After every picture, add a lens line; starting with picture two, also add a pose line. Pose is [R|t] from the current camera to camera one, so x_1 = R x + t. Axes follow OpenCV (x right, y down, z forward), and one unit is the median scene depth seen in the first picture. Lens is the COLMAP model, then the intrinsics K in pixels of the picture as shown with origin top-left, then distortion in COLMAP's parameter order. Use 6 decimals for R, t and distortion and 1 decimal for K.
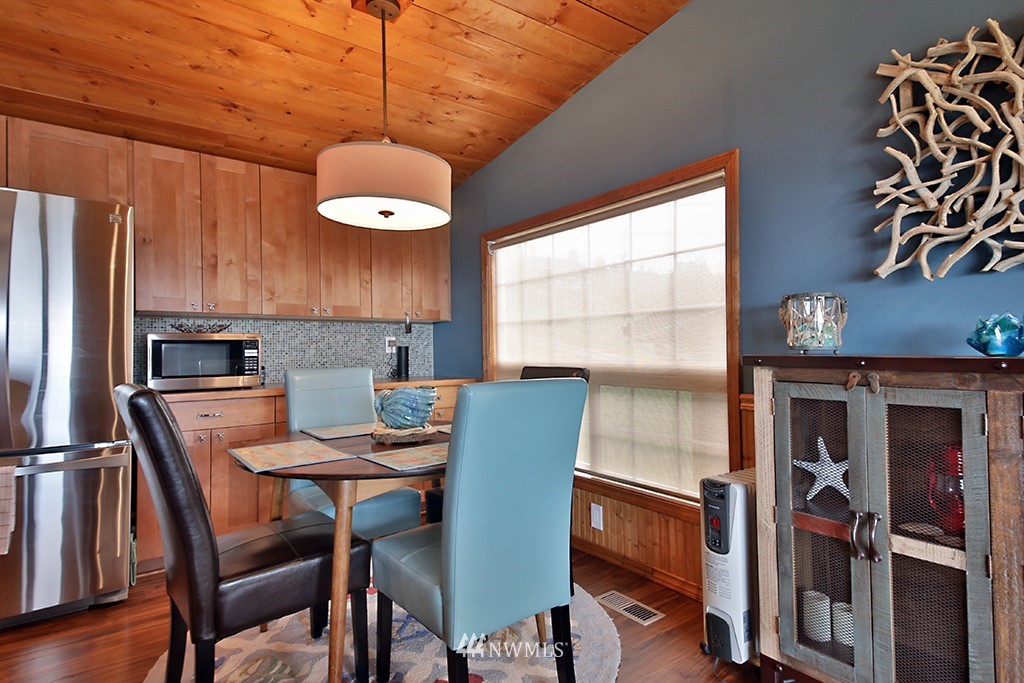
lens RADIAL K [[546.5, 0, 518.3], [0, 546.5, 348.9], [0, 0, 1]] dist [0.016974, -0.003674]
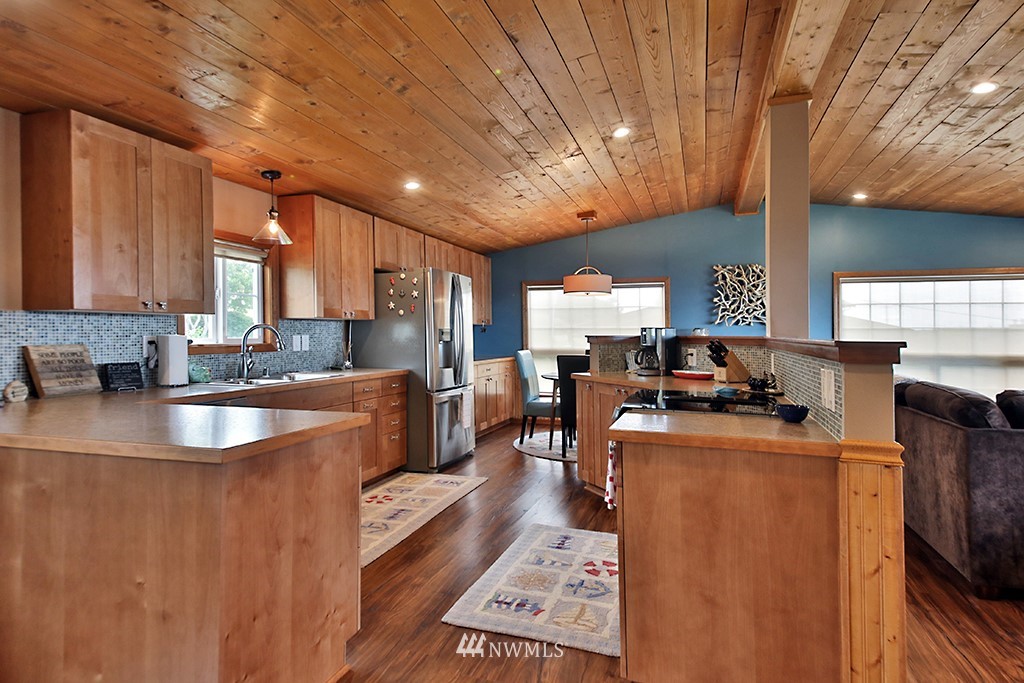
lens RADIAL K [[620.3, 0, 505.0], [0, 620.3, 337.7], [0, 0, 1]] dist [0.045547, -0.002158]
pose [[0.803010, 0.010245, 0.595878, -3.014214], [-0.010235, 0.999942, -0.003399, -0.013695], [-0.595878, -0.003369, 0.803068, -1.540519]]
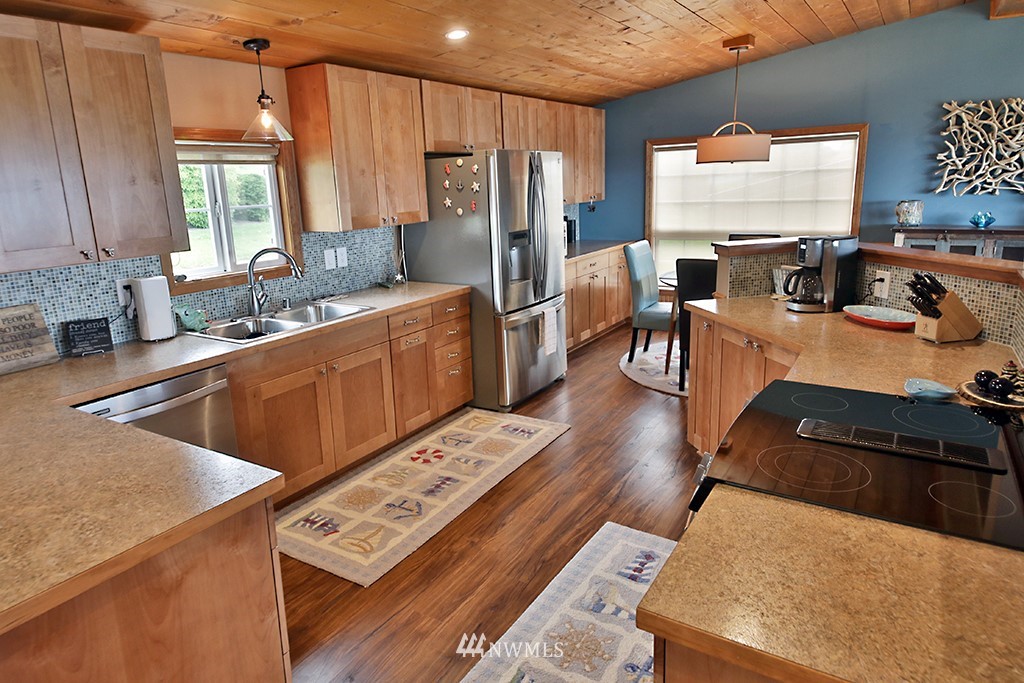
lens RADIAL K [[658.1, 0, 470.4], [0, 658.1, 337.8], [0, 0, 1]] dist [0.042898, -0.041642]
pose [[0.934238, -0.105498, 0.340690, -2.469798], [0.024571, 0.972018, 0.233618, -0.257952], [-0.355803, -0.209884, 0.910688, -1.164704]]
